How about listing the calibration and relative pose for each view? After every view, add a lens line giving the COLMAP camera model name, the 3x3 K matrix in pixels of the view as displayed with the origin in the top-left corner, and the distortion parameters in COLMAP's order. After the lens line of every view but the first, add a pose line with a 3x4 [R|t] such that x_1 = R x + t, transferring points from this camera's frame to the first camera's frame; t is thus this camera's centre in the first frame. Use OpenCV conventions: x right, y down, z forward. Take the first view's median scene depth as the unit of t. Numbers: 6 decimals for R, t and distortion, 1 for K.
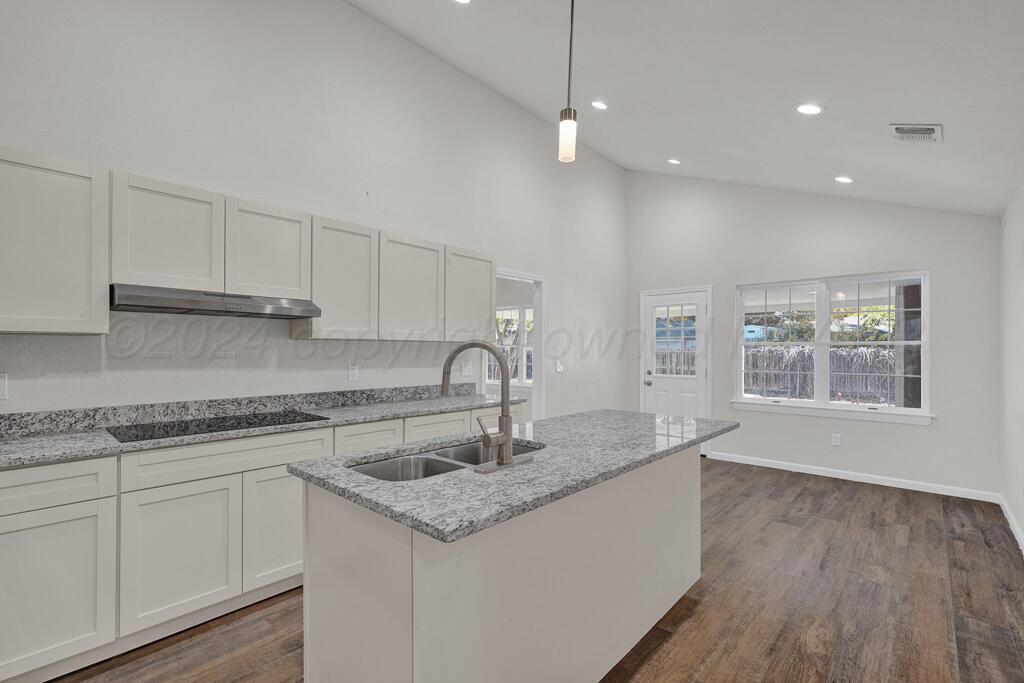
lens RADIAL K [[456.2, 0, 512.0], [0, 456.2, 341.5], [0, 0, 1]] dist [0.000242, -0.000058]
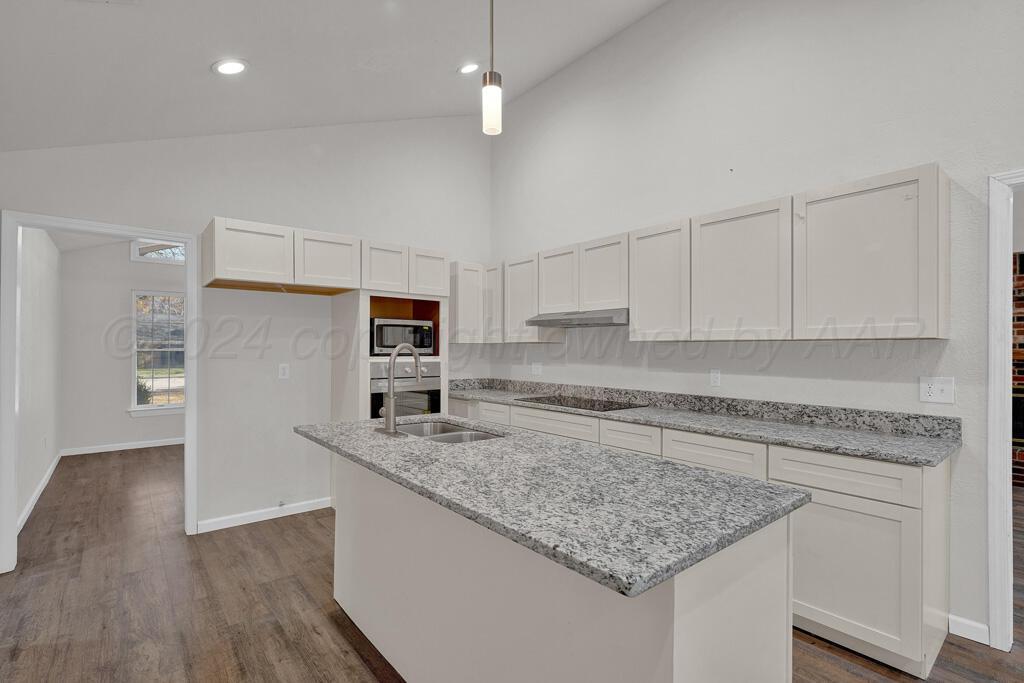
lens RADIAL K [[473.5, 0, 513.8], [0, 473.5, 350.8], [0, 0, 1]] dist [0.001633, 0.000335]
pose [[-0.136840, -0.000941, -0.990593, 0.729074], [0.012535, 0.999918, -0.002682, 0.015460], [0.990514, -0.012784, -0.136817, 0.845010]]
